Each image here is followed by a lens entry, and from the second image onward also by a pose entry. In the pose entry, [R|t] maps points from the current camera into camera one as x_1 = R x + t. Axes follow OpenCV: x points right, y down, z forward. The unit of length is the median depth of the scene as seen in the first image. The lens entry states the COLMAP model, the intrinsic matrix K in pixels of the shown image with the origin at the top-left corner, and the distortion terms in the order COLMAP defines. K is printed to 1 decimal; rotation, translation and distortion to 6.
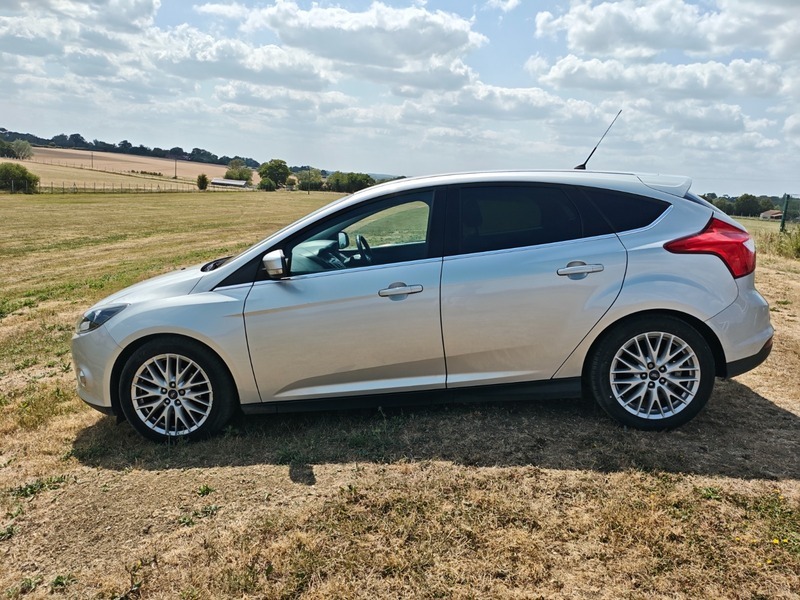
lens RADIAL K [[623.0, 0, 406.5], [0, 623.0, 285.9], [0, 0, 1]] dist [0.040101, -0.075677]
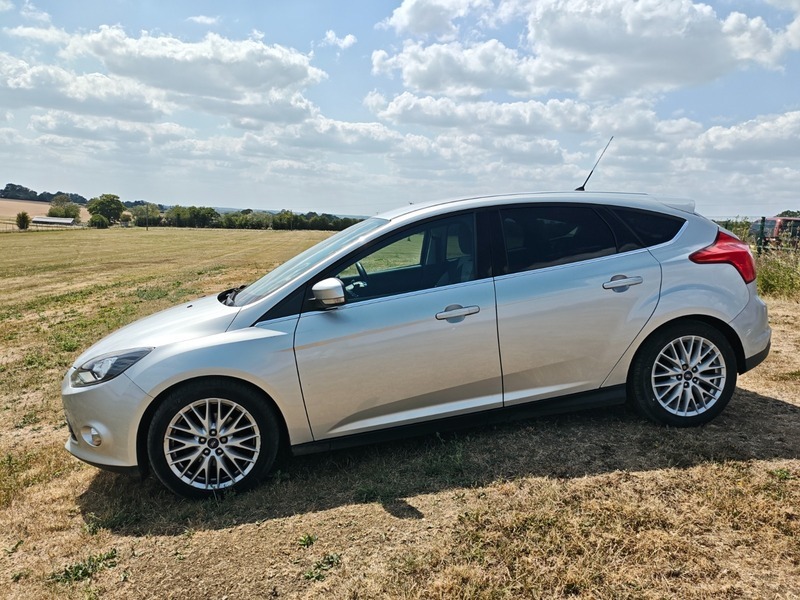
lens RADIAL K [[623.3, 0, 409.5], [0, 623.3, 290.7], [0, 0, 1]] dist [0.022457, -0.038433]
pose [[0.969185, -0.051236, 0.240949, -0.303844], [0.061407, 0.997503, -0.034892, 0.003154], [-0.238559, 0.048613, 0.969910, 0.050149]]
